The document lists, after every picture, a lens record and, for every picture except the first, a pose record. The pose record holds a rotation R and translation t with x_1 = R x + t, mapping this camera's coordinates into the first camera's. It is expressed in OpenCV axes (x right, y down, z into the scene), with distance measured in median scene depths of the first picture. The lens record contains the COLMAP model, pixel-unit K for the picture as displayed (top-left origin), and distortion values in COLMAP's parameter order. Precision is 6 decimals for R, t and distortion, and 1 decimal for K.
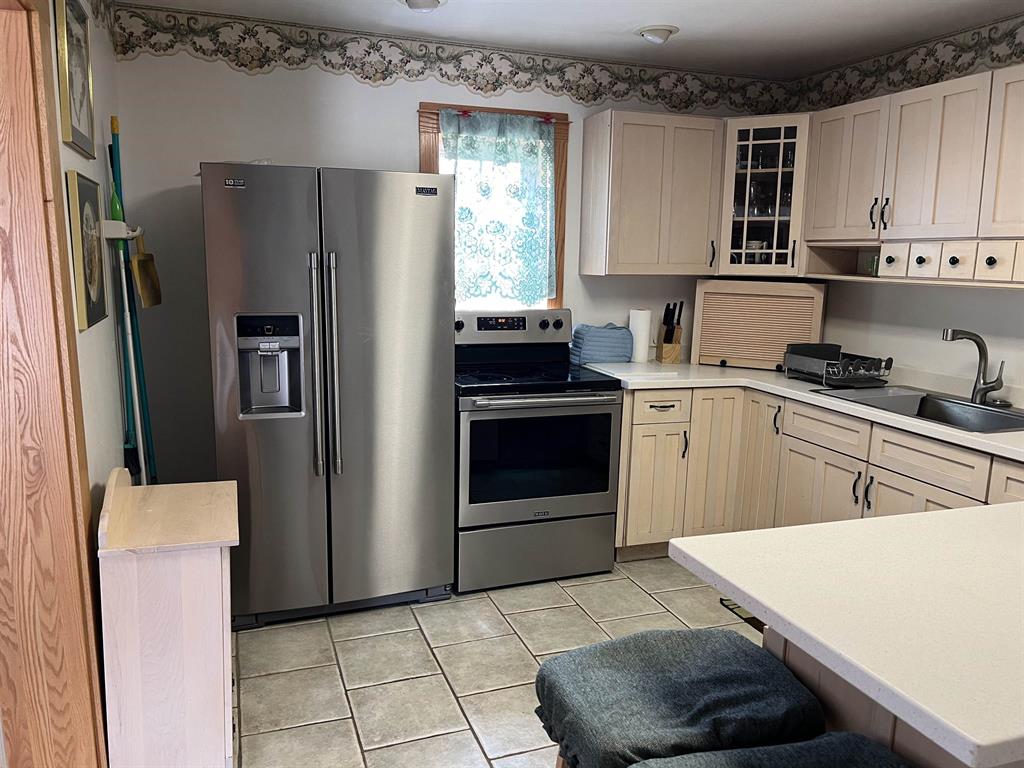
lens RADIAL K [[770.6, 0, 515.5], [0, 770.6, 385.7], [0, 0, 1]] dist [0.045483, -0.044844]
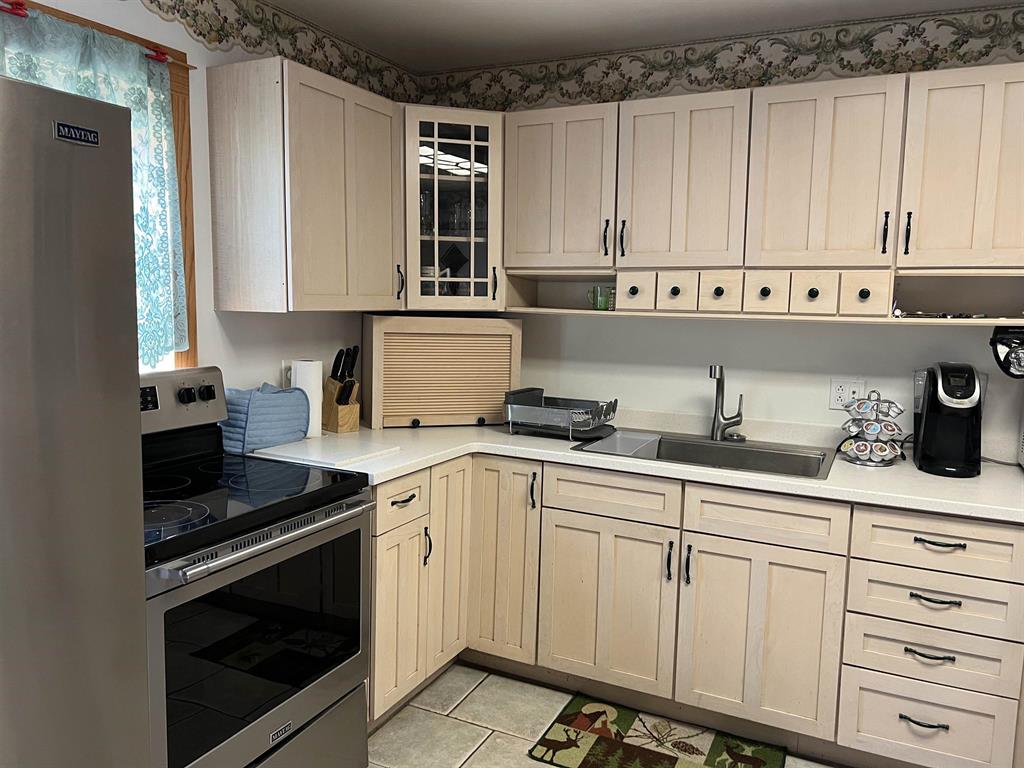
lens RADIAL K [[770.6, 0, 514.0], [0, 770.6, 387.6], [0, 0, 1]] dist [0.045483, -0.044844]
pose [[0.731312, -0.085510, 0.676662, -0.193110], [0.109129, 0.993998, 0.007669, -0.066163], [-0.673256, 0.068235, 0.736254, 0.406851]]
